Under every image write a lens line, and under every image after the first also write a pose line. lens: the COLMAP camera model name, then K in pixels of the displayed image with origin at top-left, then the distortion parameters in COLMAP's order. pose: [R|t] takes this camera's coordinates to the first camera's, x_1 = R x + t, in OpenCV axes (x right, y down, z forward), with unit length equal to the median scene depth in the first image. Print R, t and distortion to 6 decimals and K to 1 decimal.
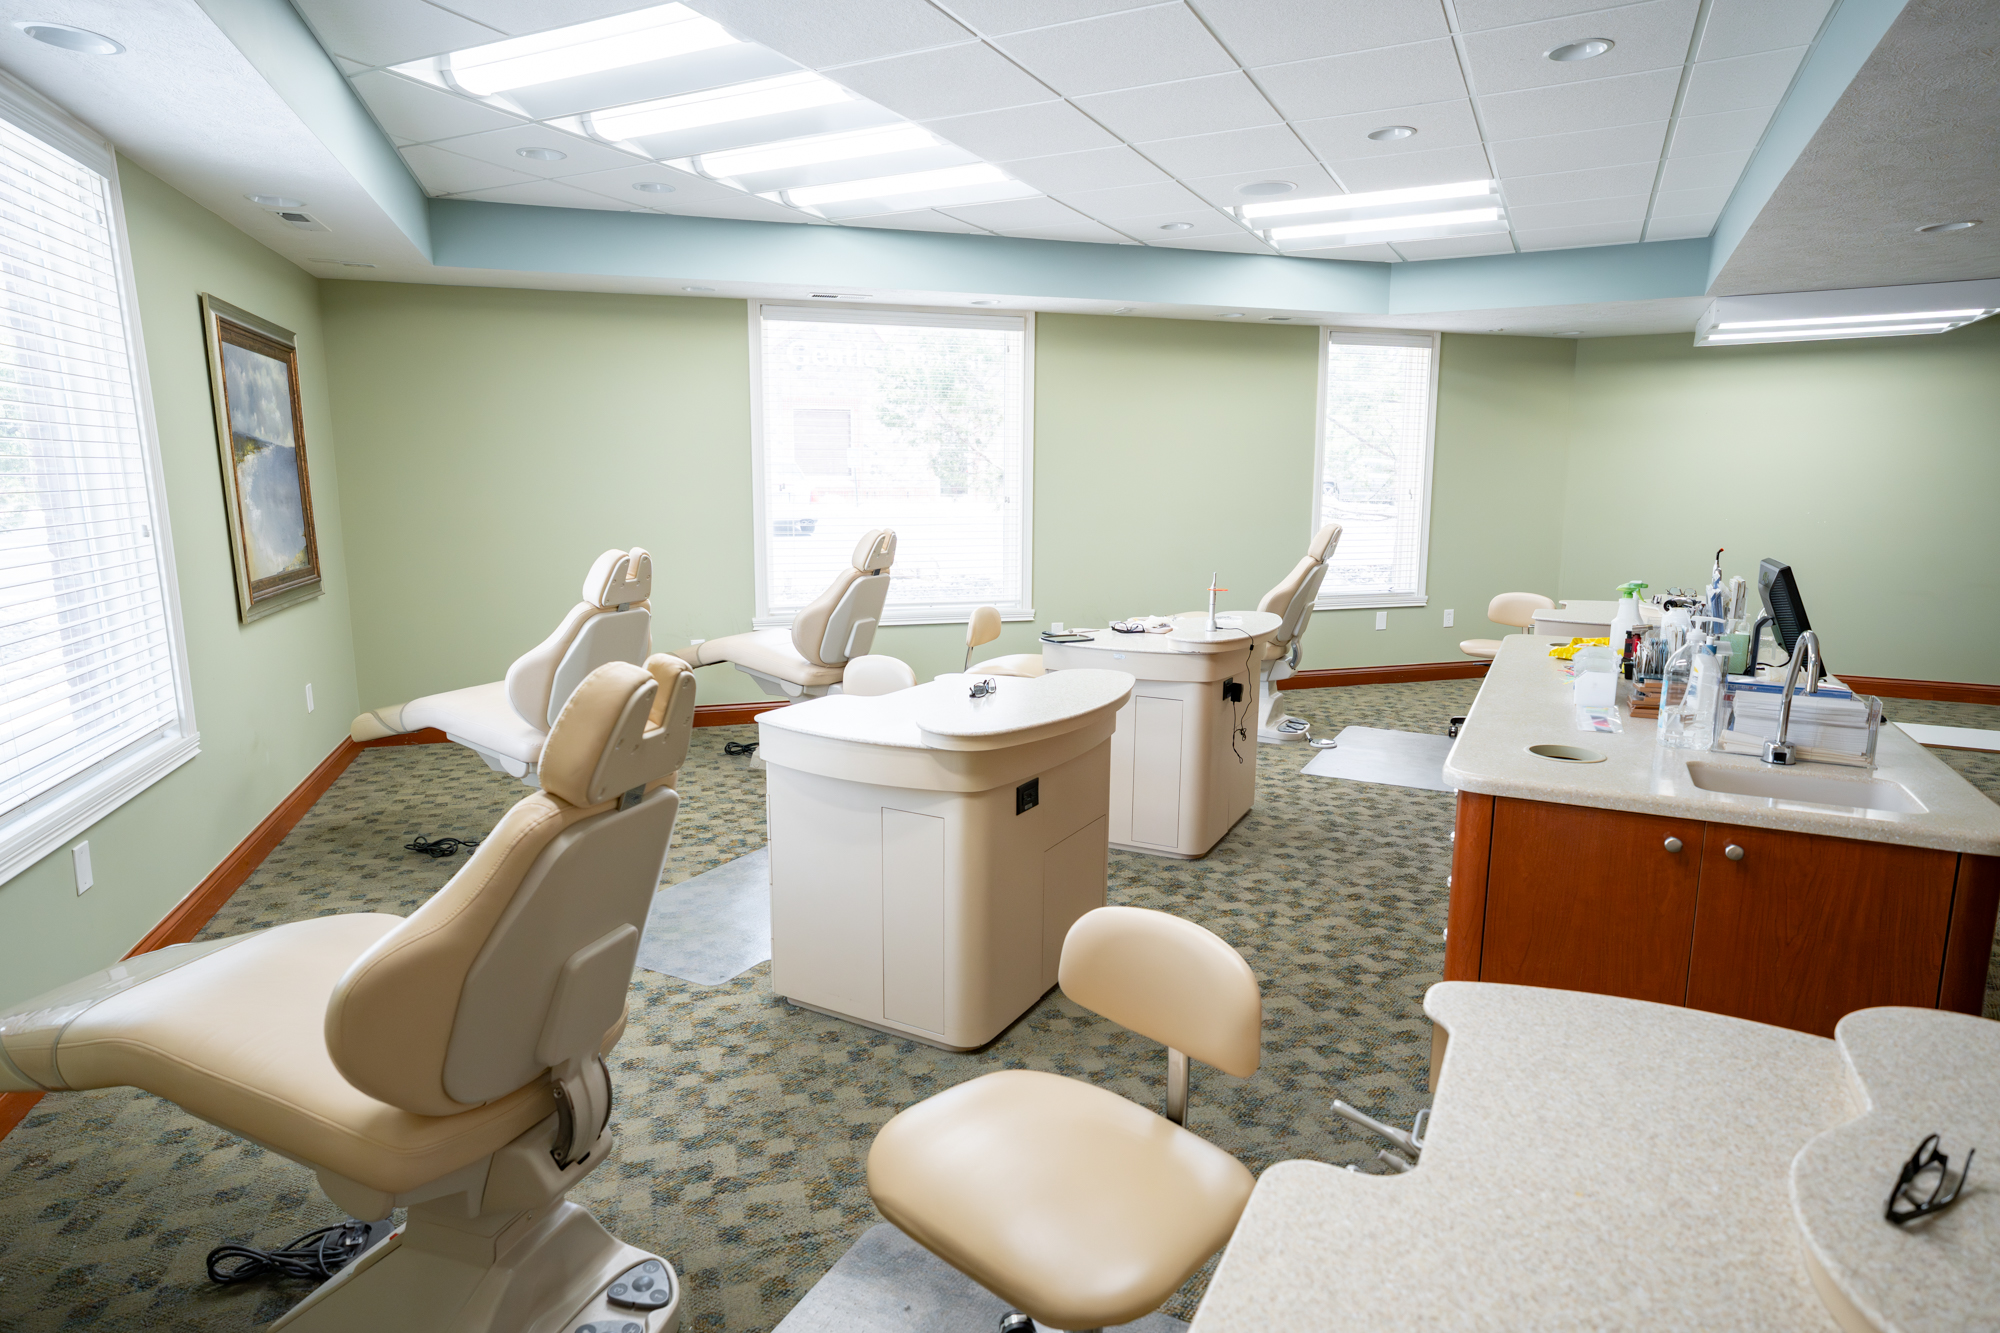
lens RADIAL K [[1108.2, 0, 1000.0], [0, 1108.2, 666.5], [0, 0, 1]] dist [0.002620, 0.000449]
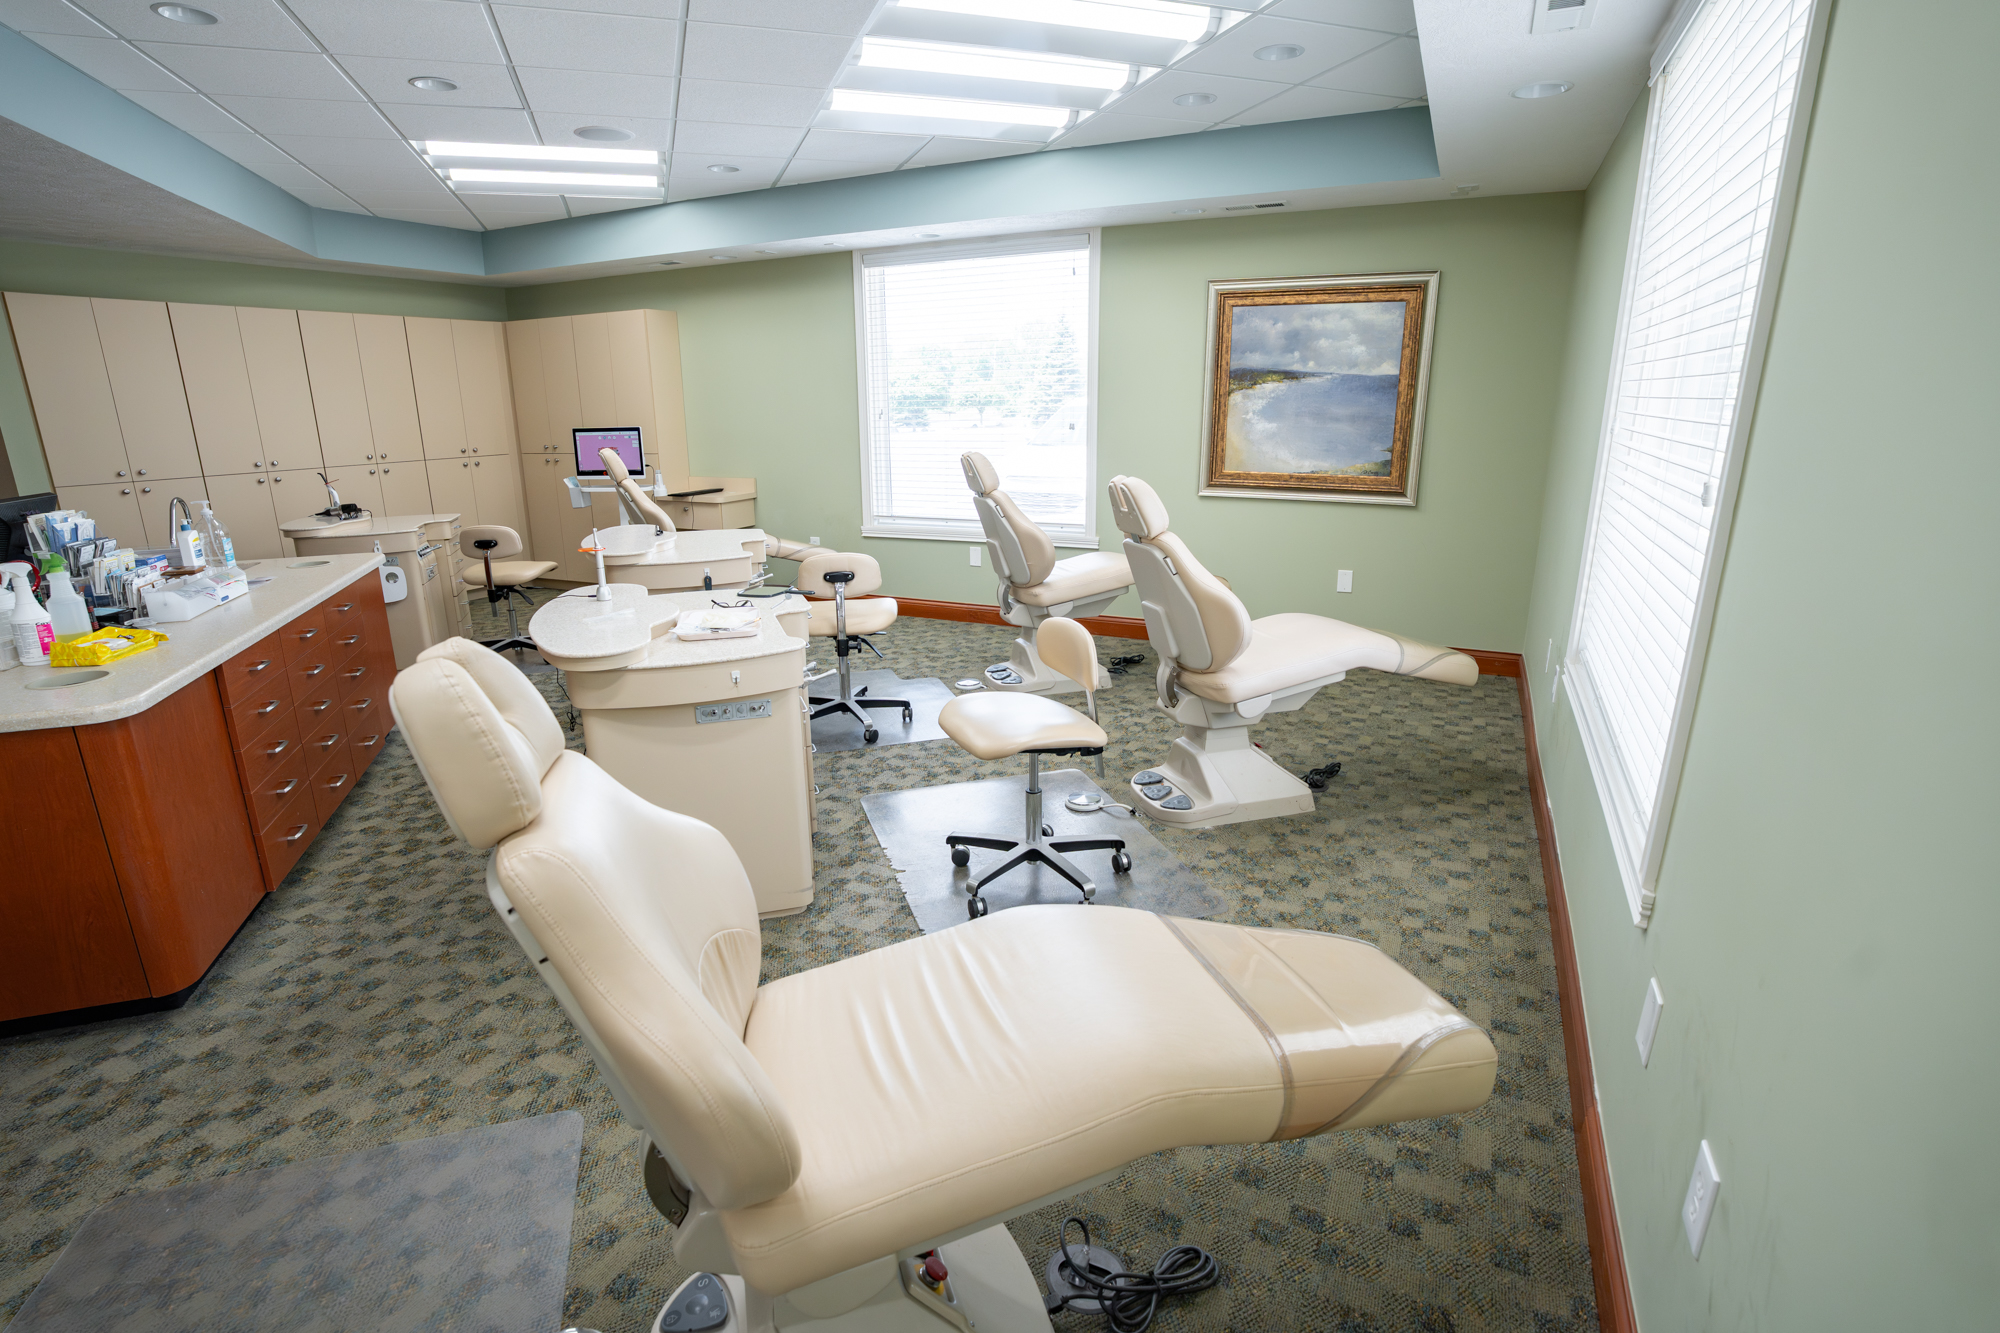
lens RADIAL K [[960.0, 0, 1000.0], [0, 960.0, 666.5], [0, 0, 1]] dist [-0.047976, 0.000965]
pose [[-0.686713, 0.200208, -0.698814, 0.467835], [-0.118987, 0.917401, 0.379759, -0.272804], [0.717124, 0.343936, -0.606169, 1.572494]]
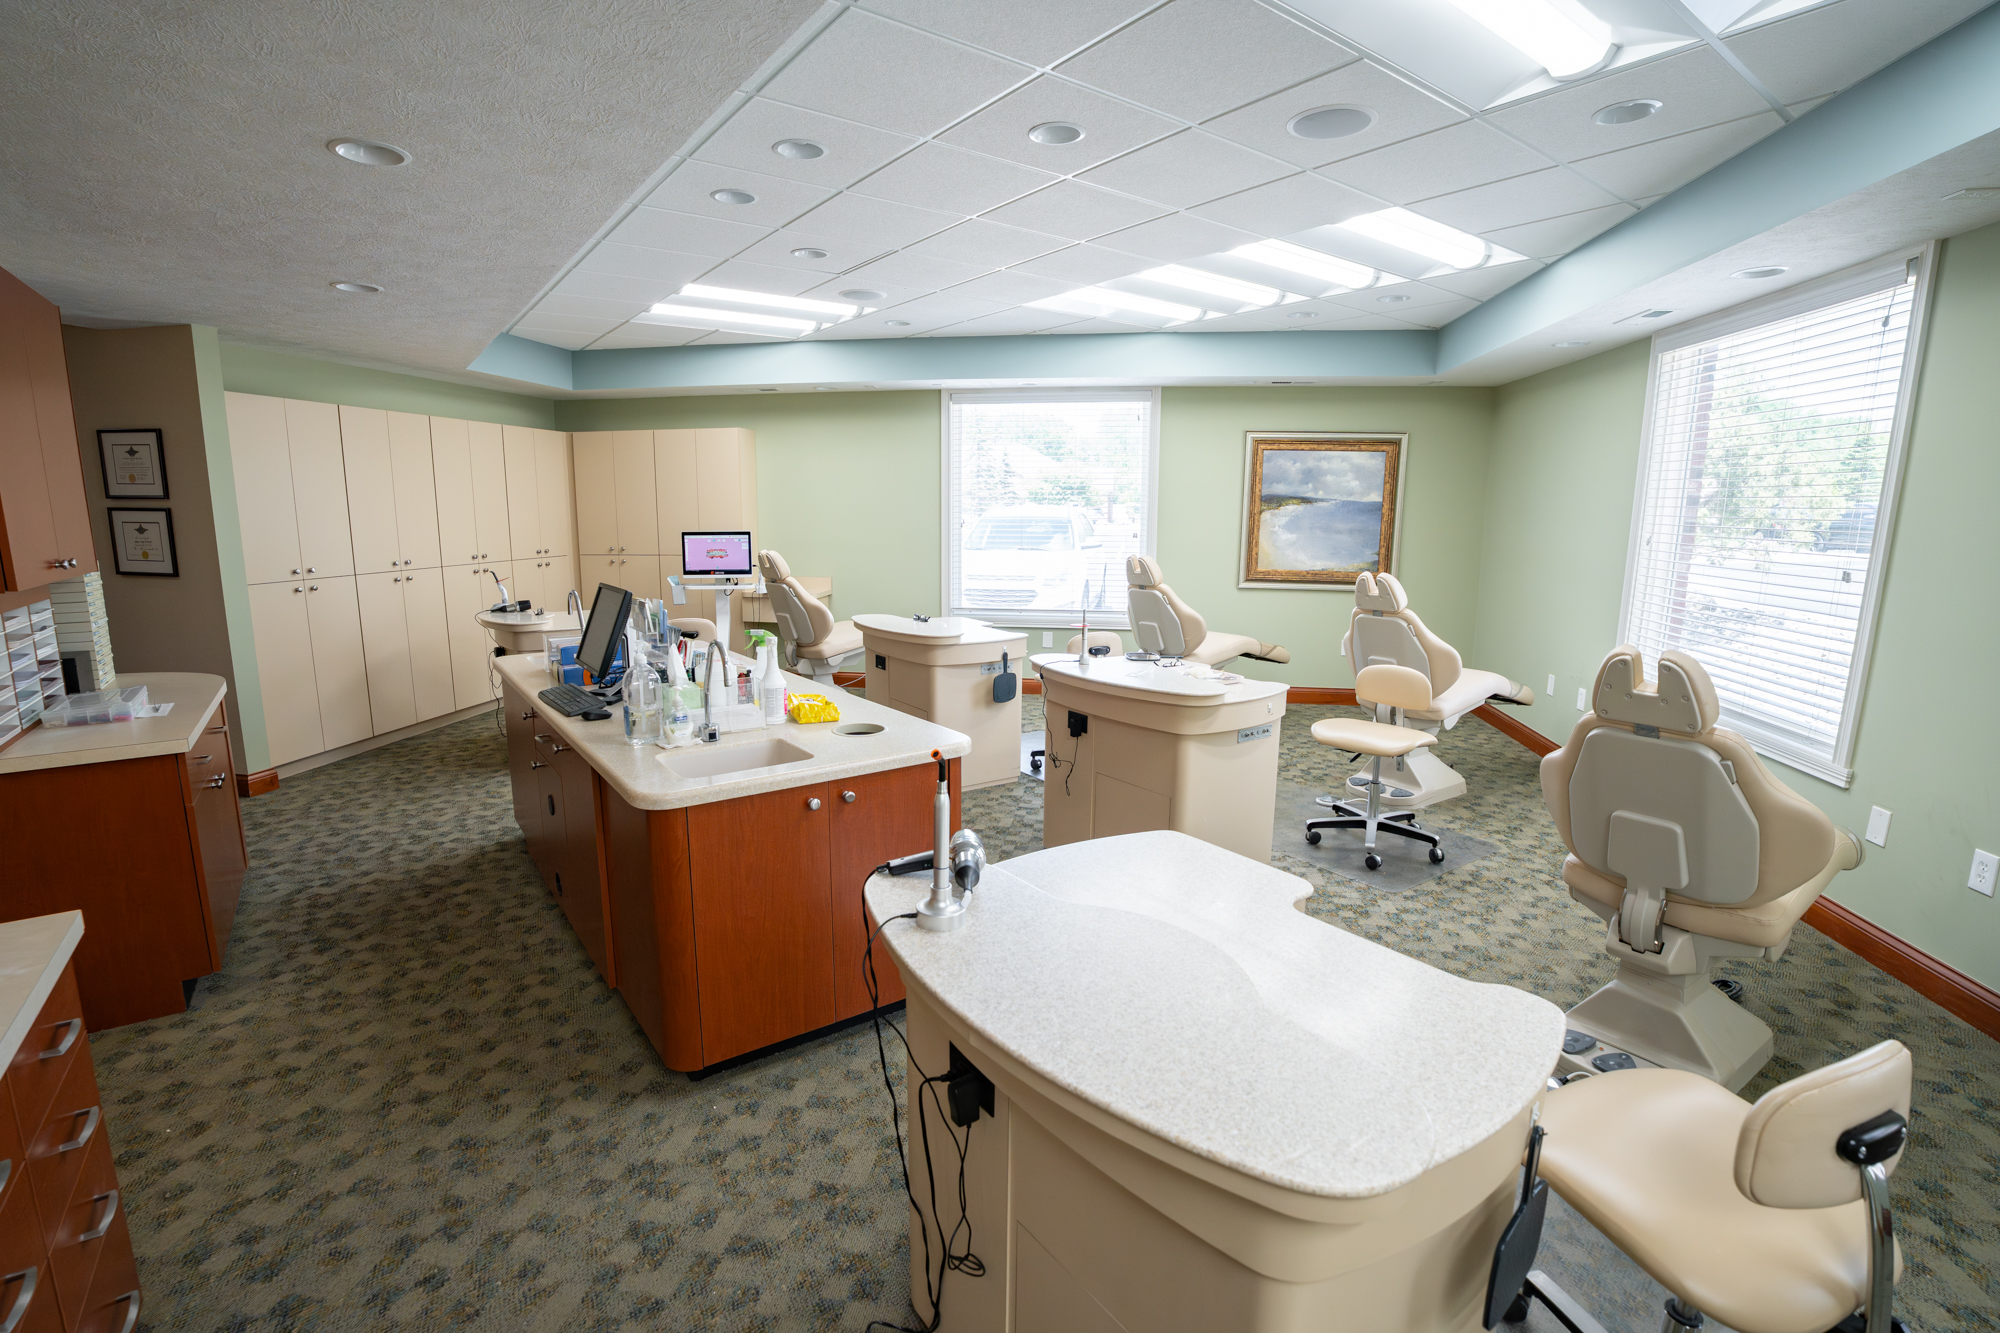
lens RADIAL K [[920.4, 0, 977.7], [0, 920.4, 669.0], [0, 0, 1]] dist [-0.070481, 0.017714]
pose [[-0.450392, 0.153025, -0.879619, 0.985809], [-0.163287, 0.954469, 0.249654, -0.220795], [0.877772, 0.256072, -0.404898, 1.205607]]
